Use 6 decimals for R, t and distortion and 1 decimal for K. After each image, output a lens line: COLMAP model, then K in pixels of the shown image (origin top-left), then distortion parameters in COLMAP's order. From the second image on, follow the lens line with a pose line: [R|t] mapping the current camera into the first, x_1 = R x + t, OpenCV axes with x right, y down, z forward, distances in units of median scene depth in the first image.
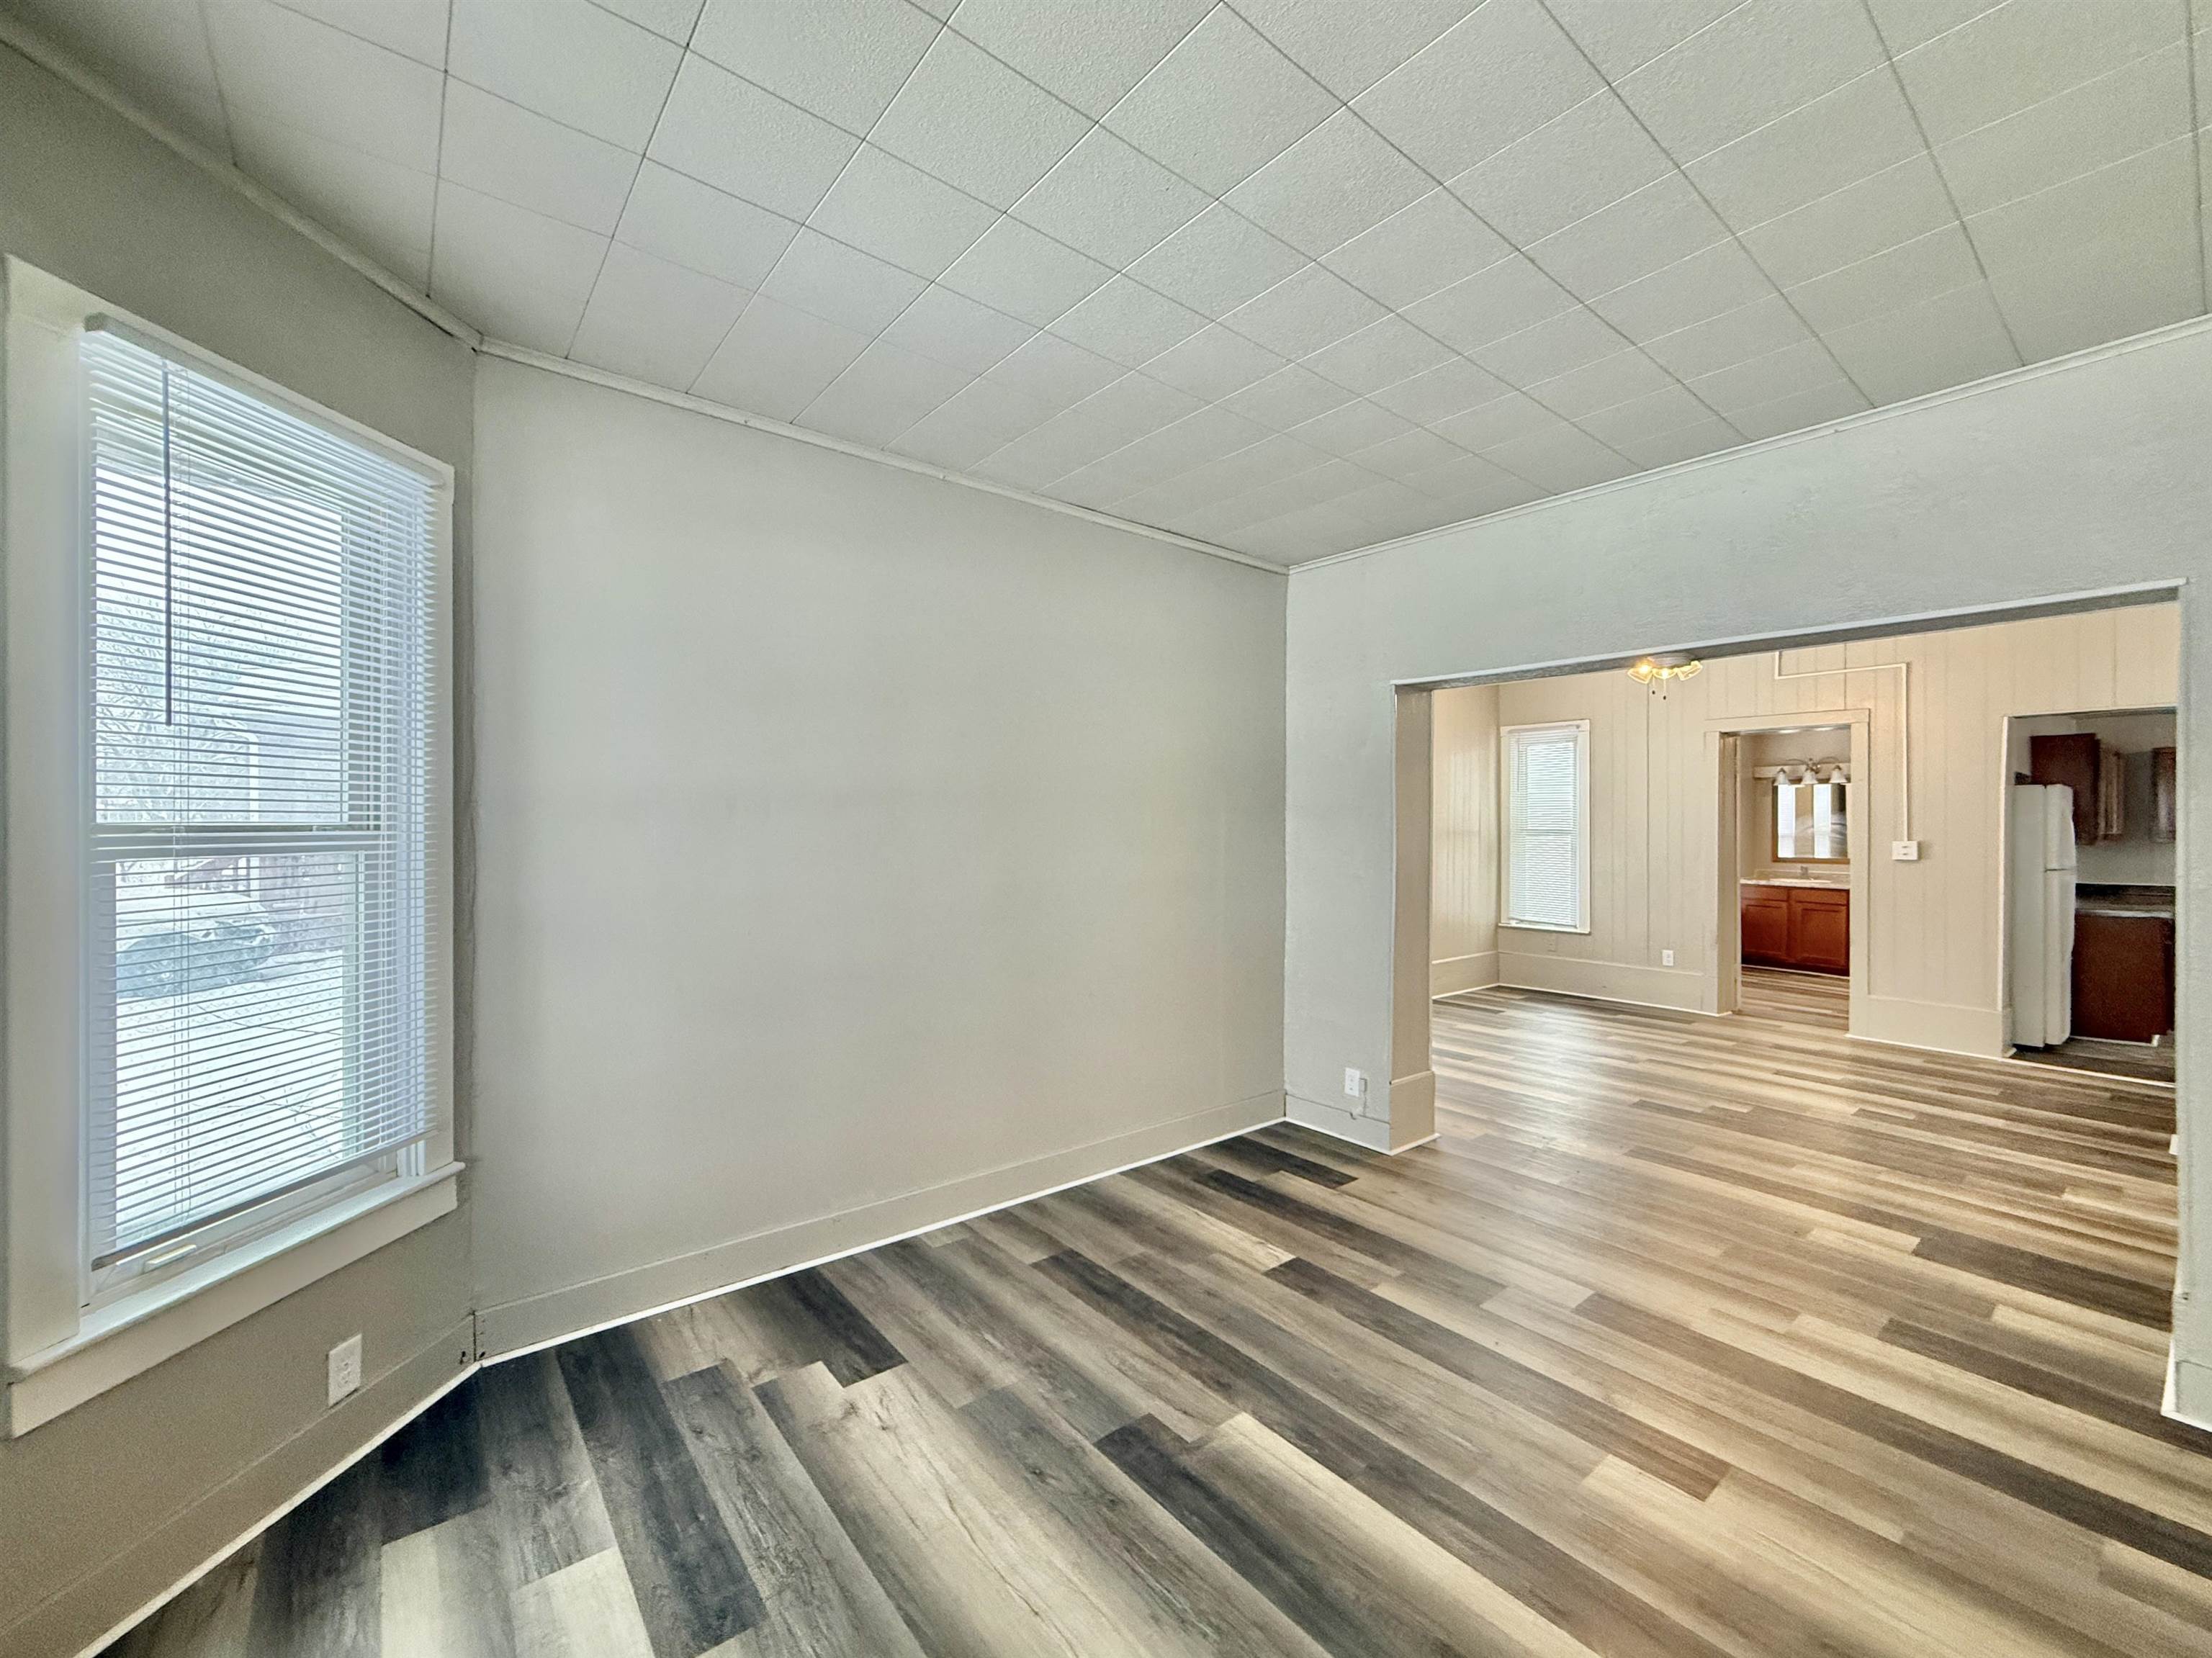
lens RADIAL K [[901.9, 0, 1098.8], [0, 901.9, 830.9], [0, 0, 1]] dist [-0.000597, 0.000218]
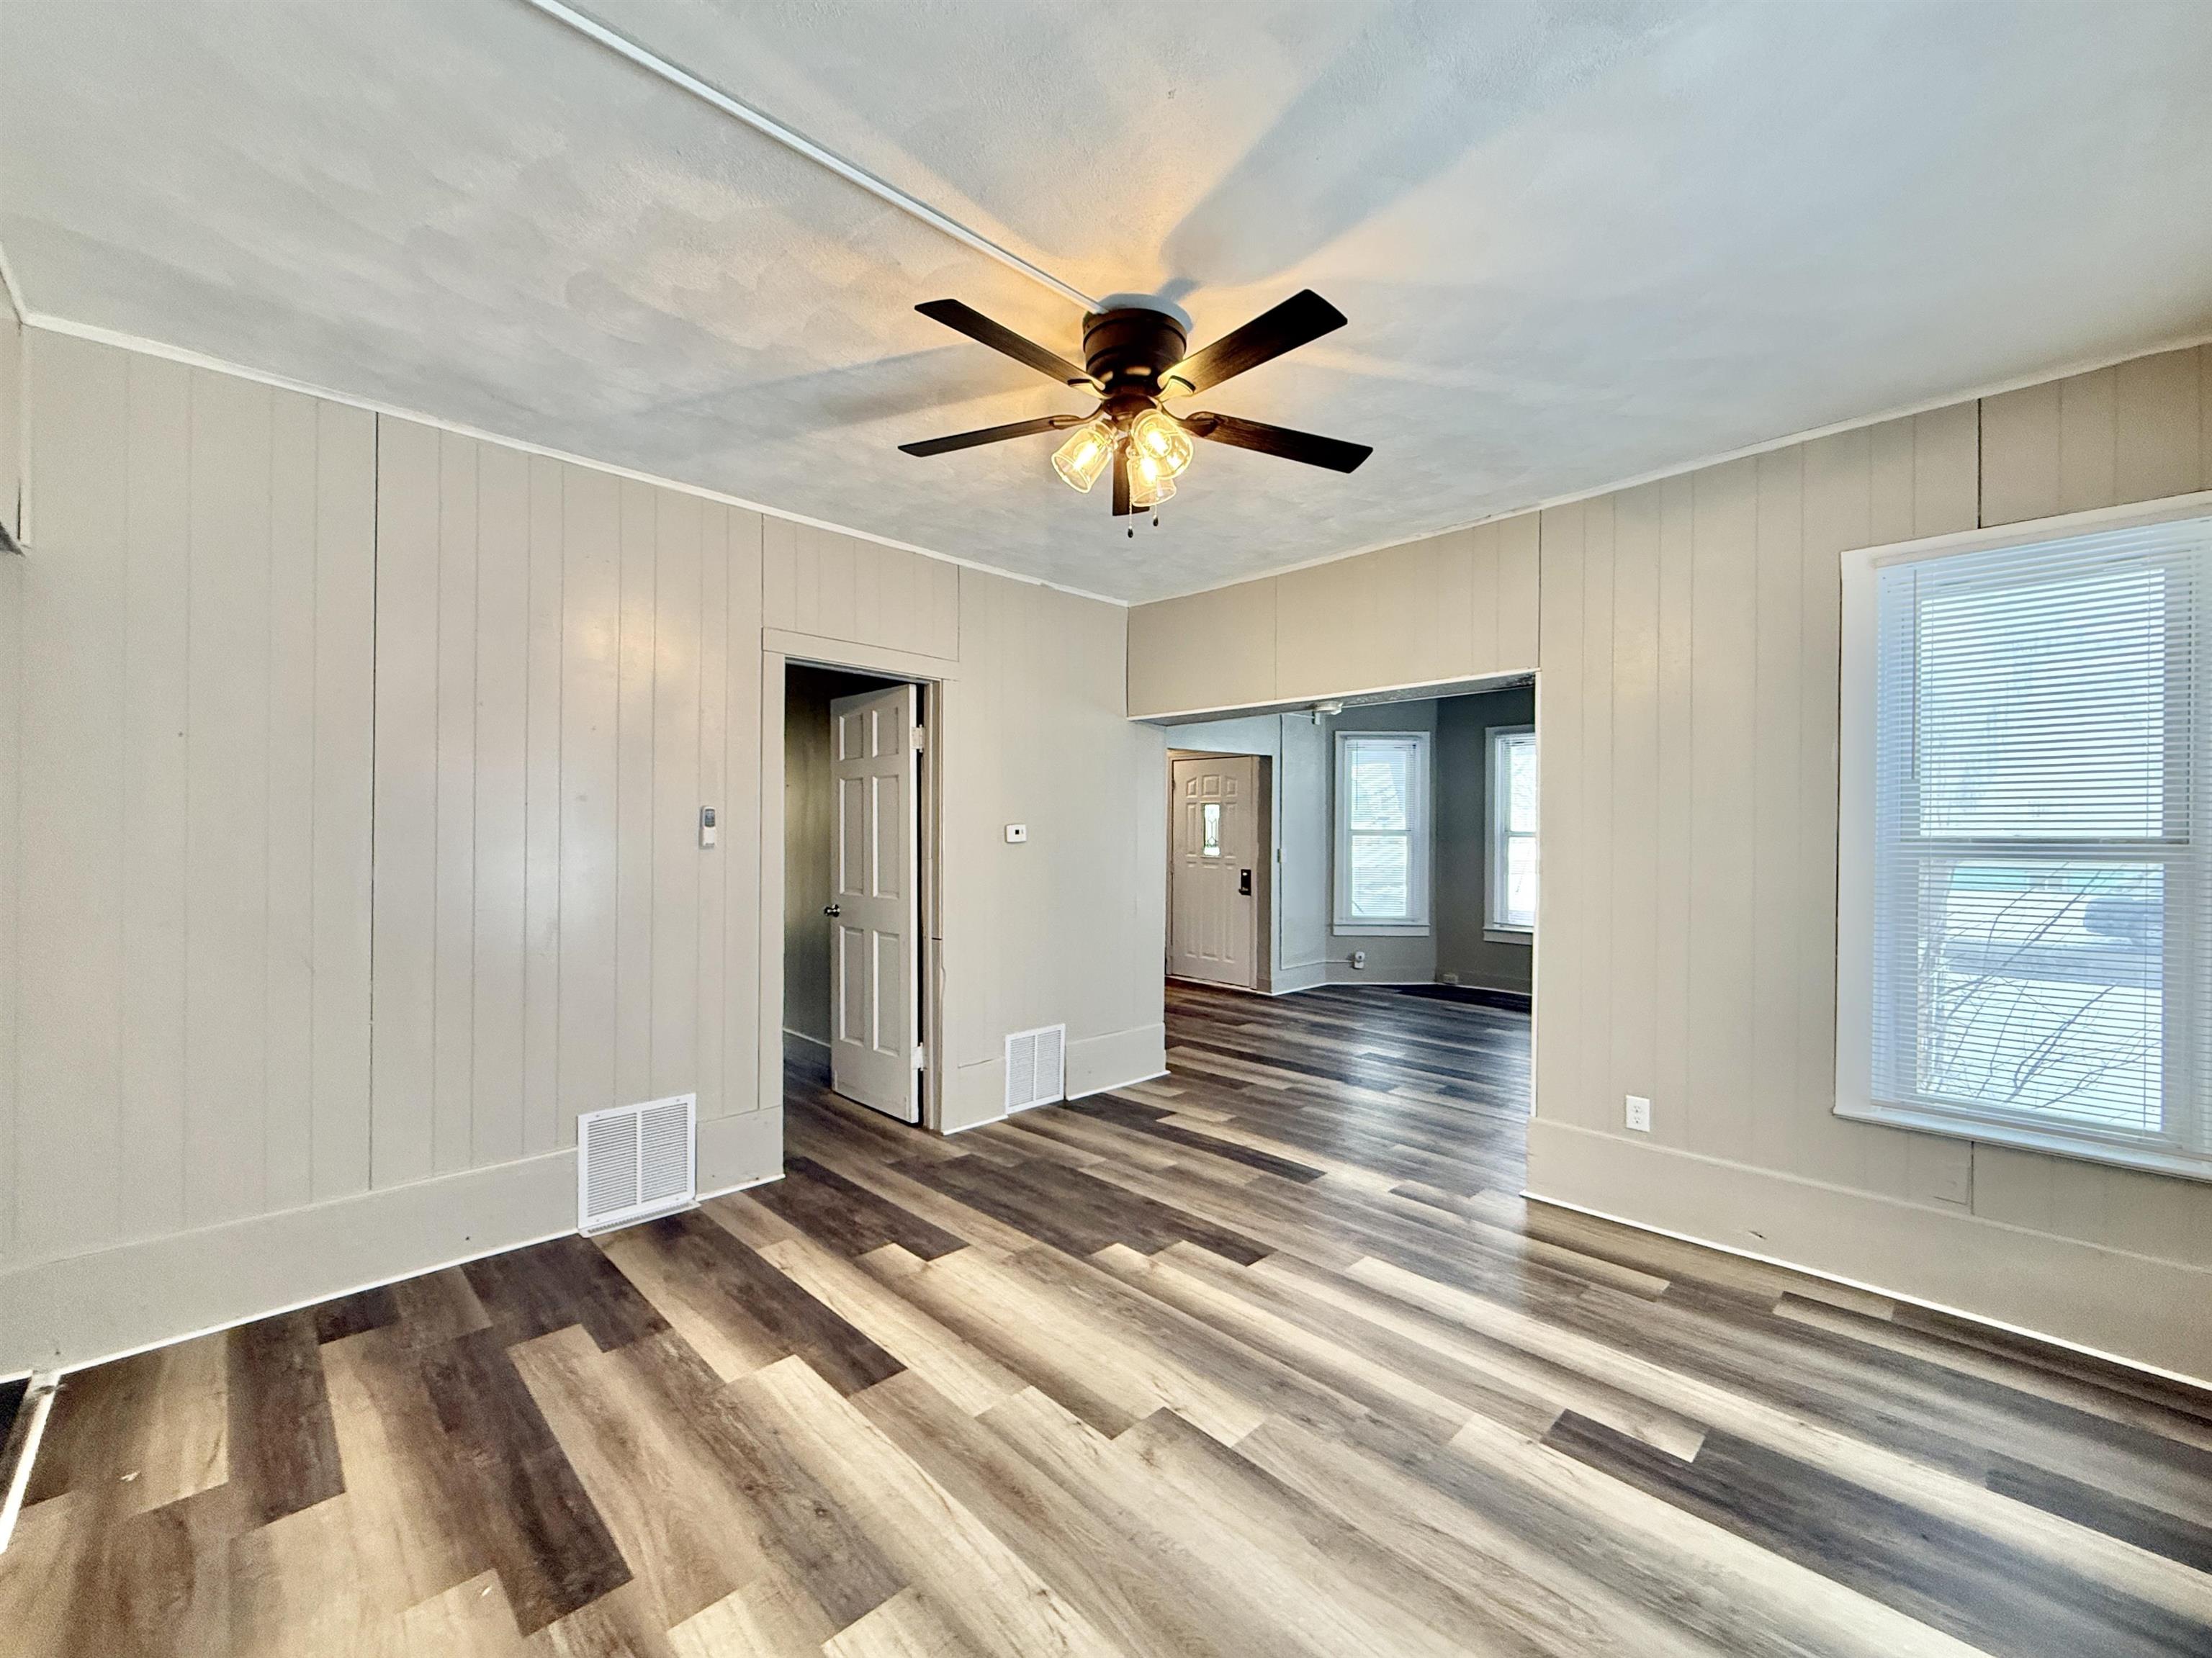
lens RADIAL K [[901.9, 0, 1098.8], [0, 901.9, 830.9], [0, 0, 1]] dist [-0.000597, 0.000218]
pose [[-0.995291, -0.012048, -0.096182, 0.635901], [-0.012937, 0.999879, 0.008630, -0.007172], [0.096067, 0.009834, -0.995326, 1.333066]]
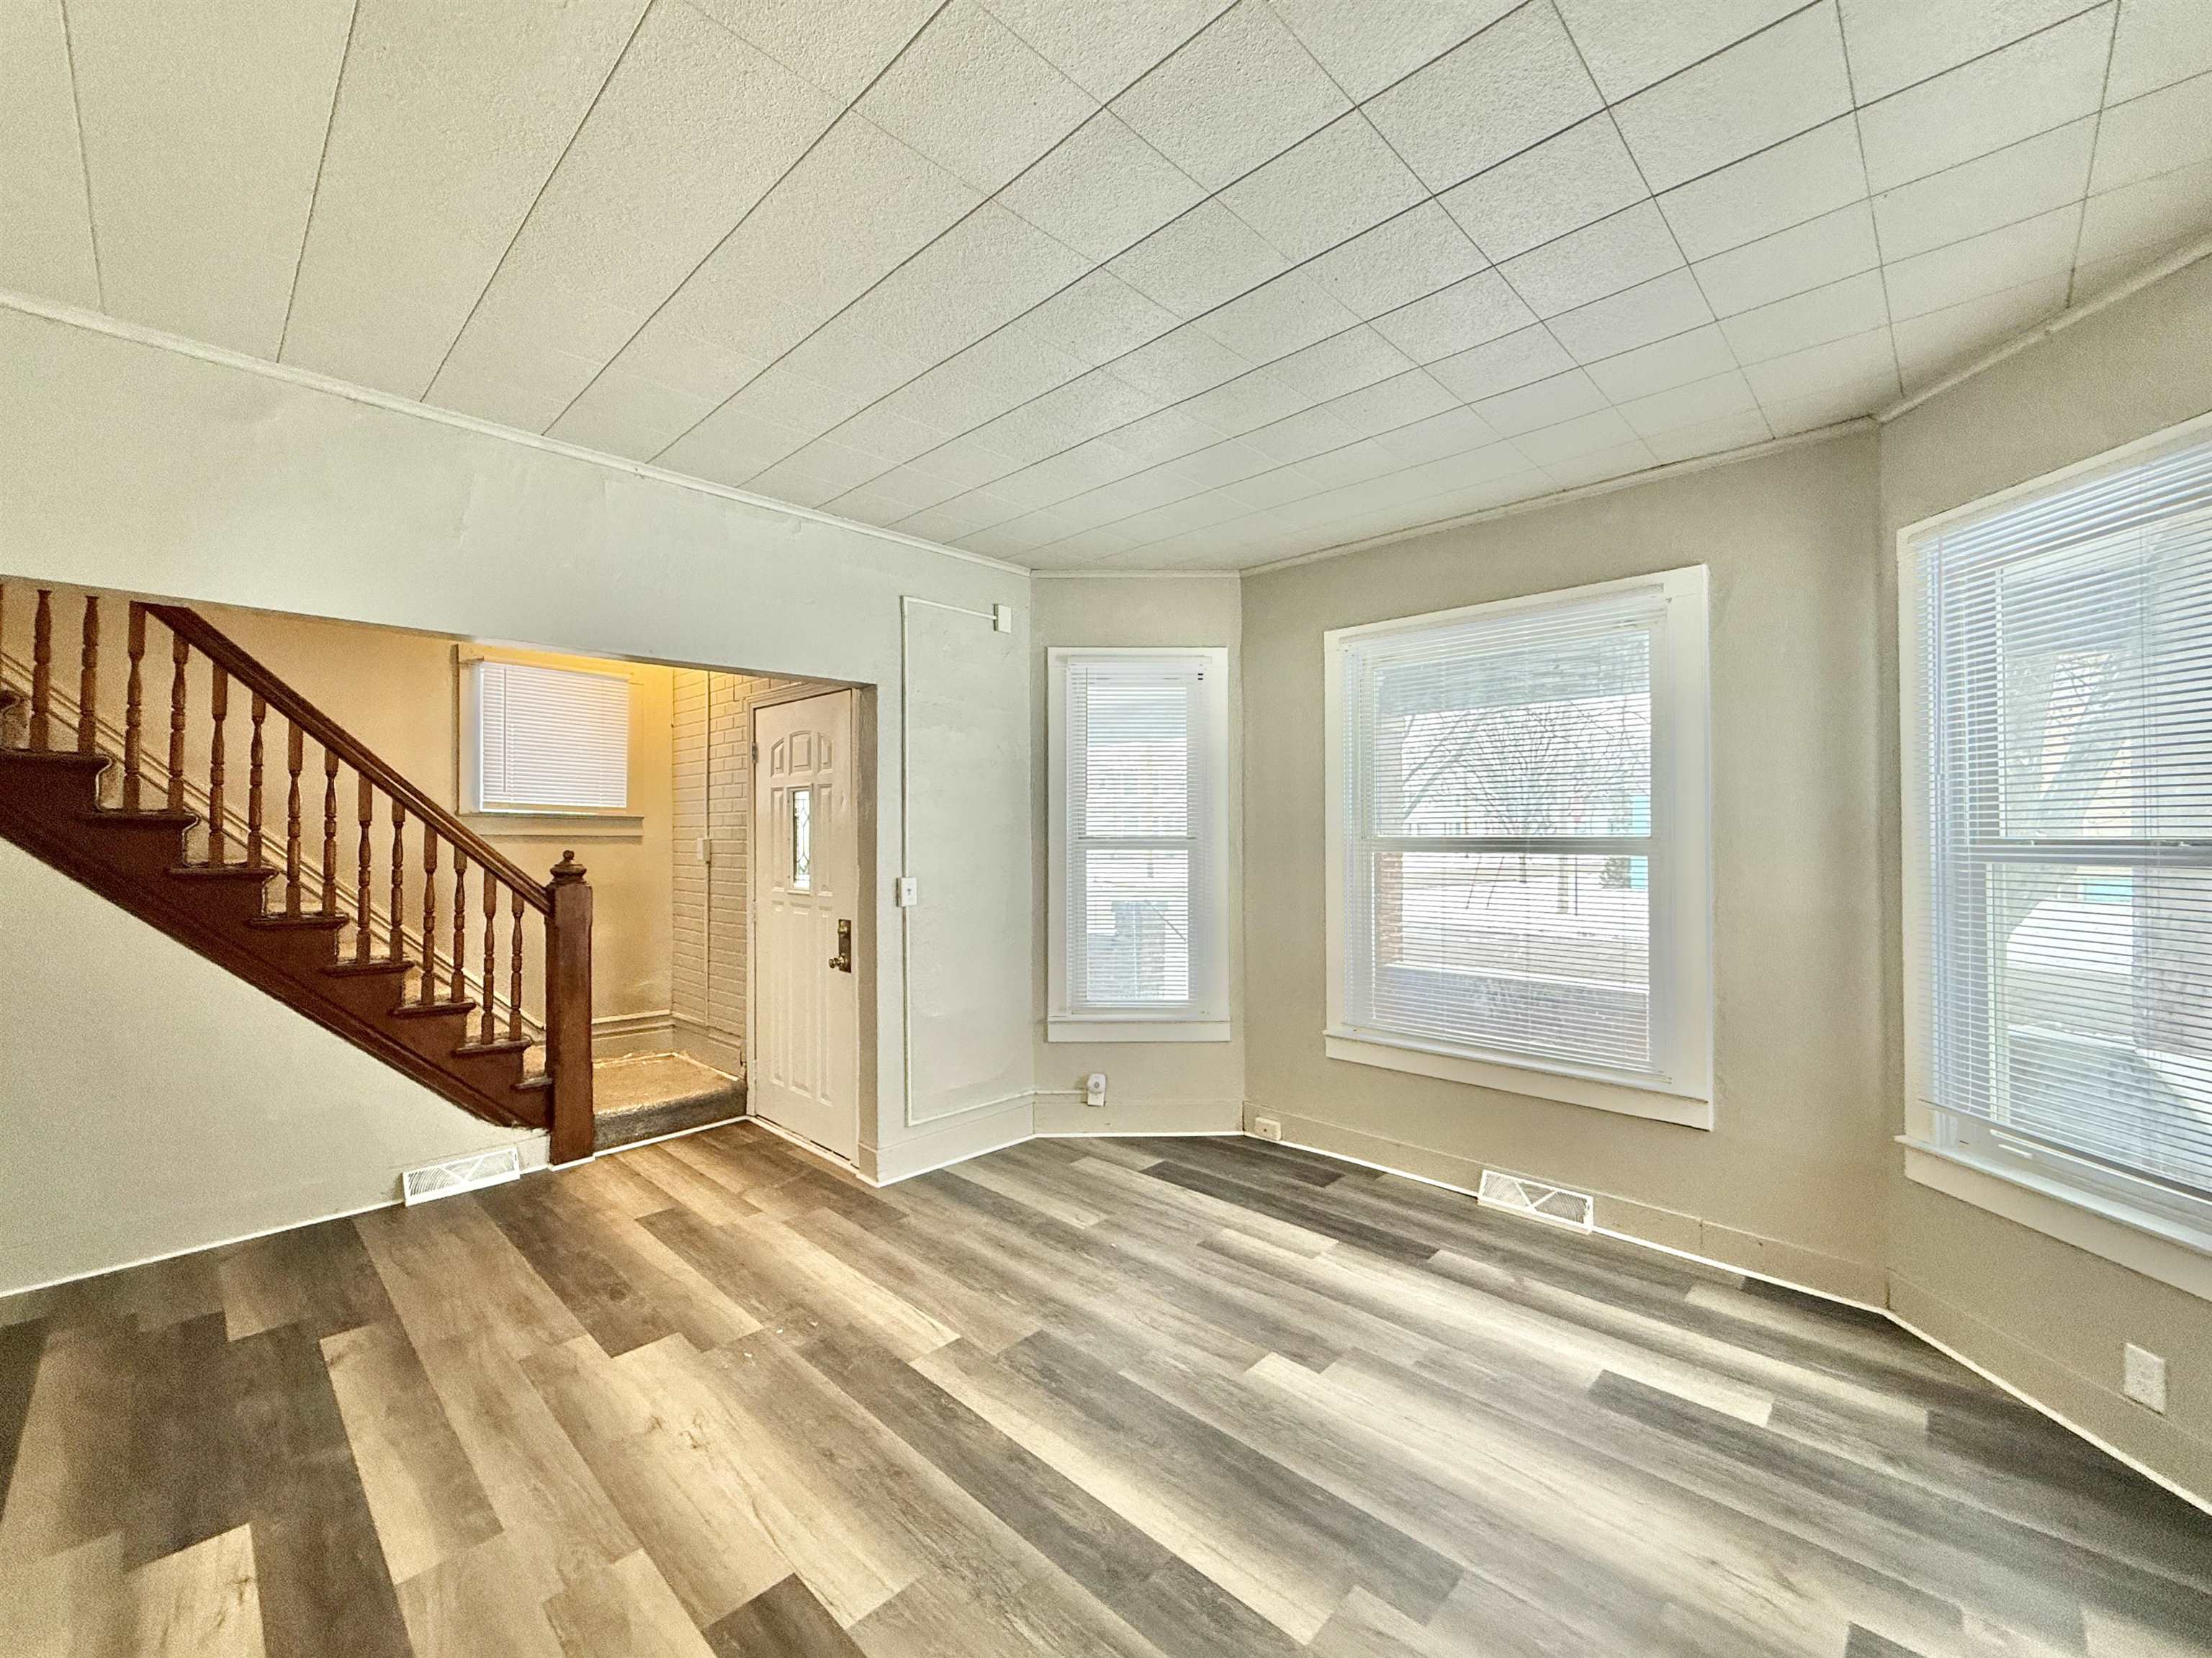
lens RADIAL K [[884.6, 0, 1102.6], [0, 884.6, 827.4], [0, 0, 1]] dist [0.001873, 0.000342]
pose [[-0.992252, -0.005173, -0.124130, 0.161684], [-0.004040, 0.999948, -0.009375, -0.002718], [0.124172, -0.008801, -0.992222, 0.658120]]
